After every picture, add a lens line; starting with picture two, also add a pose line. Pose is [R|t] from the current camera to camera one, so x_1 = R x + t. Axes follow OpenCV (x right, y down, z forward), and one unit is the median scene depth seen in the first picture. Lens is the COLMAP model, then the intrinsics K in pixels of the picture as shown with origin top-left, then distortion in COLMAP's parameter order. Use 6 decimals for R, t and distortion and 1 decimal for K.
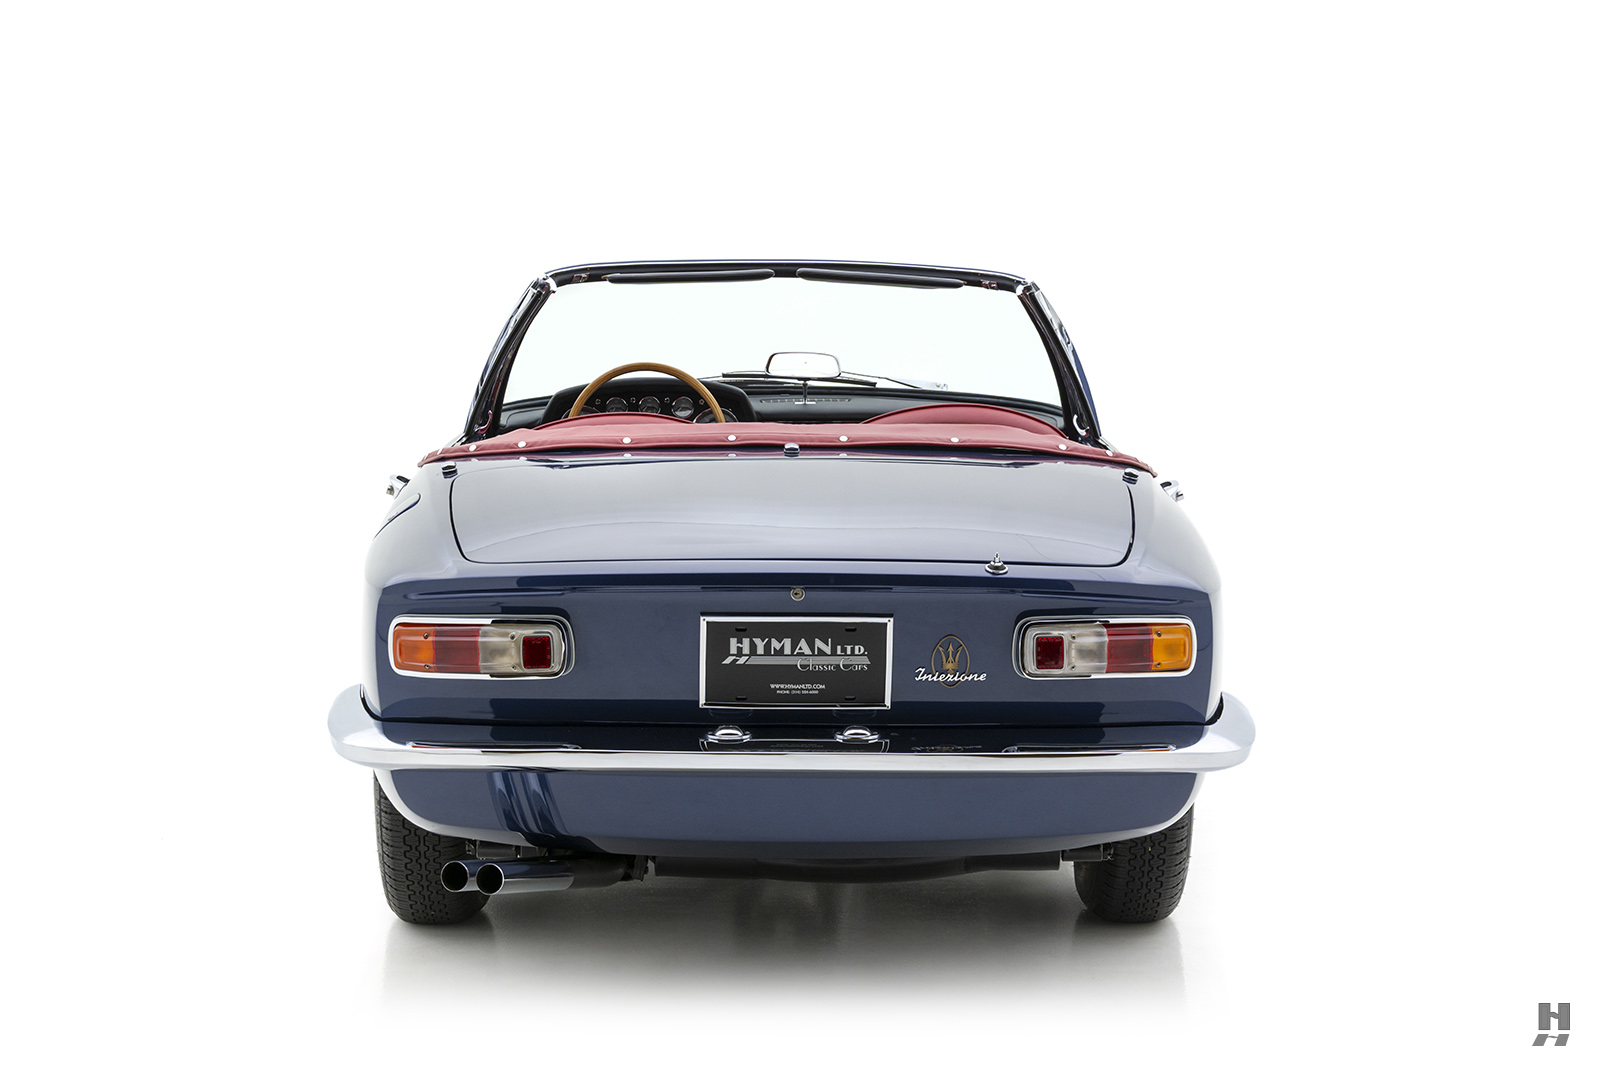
lens RADIAL K [[3078.4, 0, 800.6], [0, 3078.4, 537.7], [0, 0, 1]] dist [0.038183, 0.000000]
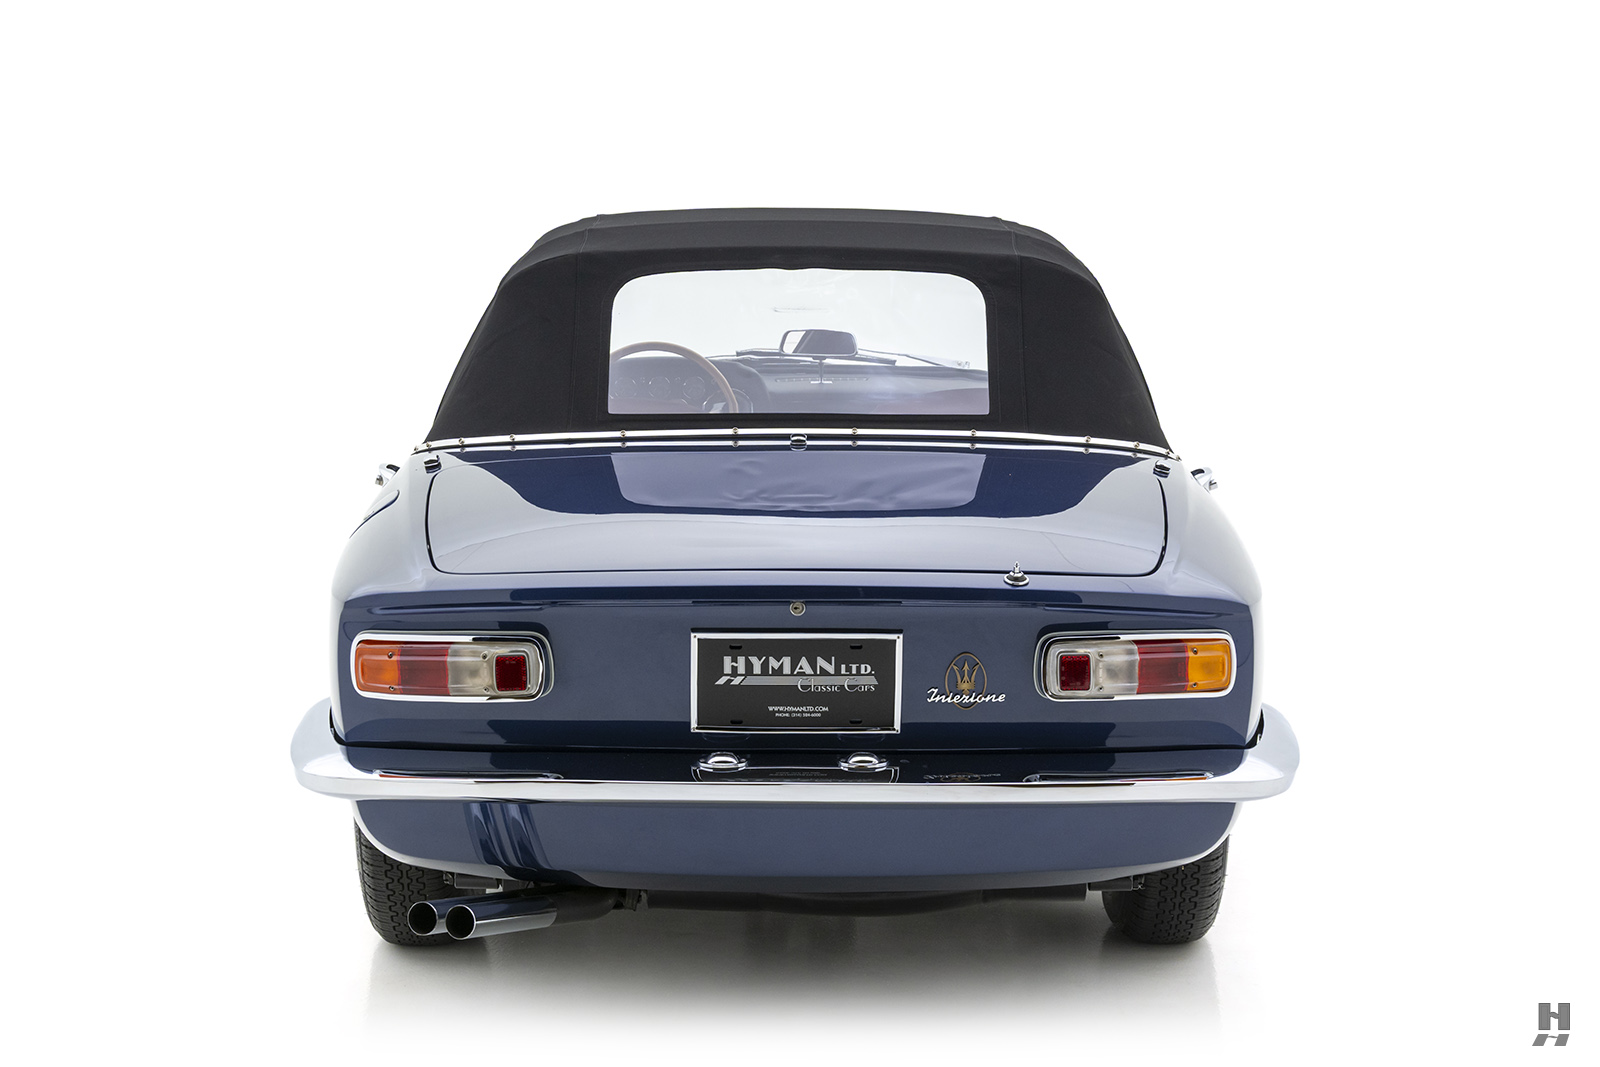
lens RADIAL K [[2923.5, 0, 799.9], [0, 2923.5, 529.0], [0, 0, 1]] dist [-0.041751, 0.000000]
pose [[0.999897, -0.002064, -0.014169, 0.011992], [0.002264, 0.999899, 0.014061, -0.017258], [0.014138, -0.014091, 0.999801, 0.135709]]
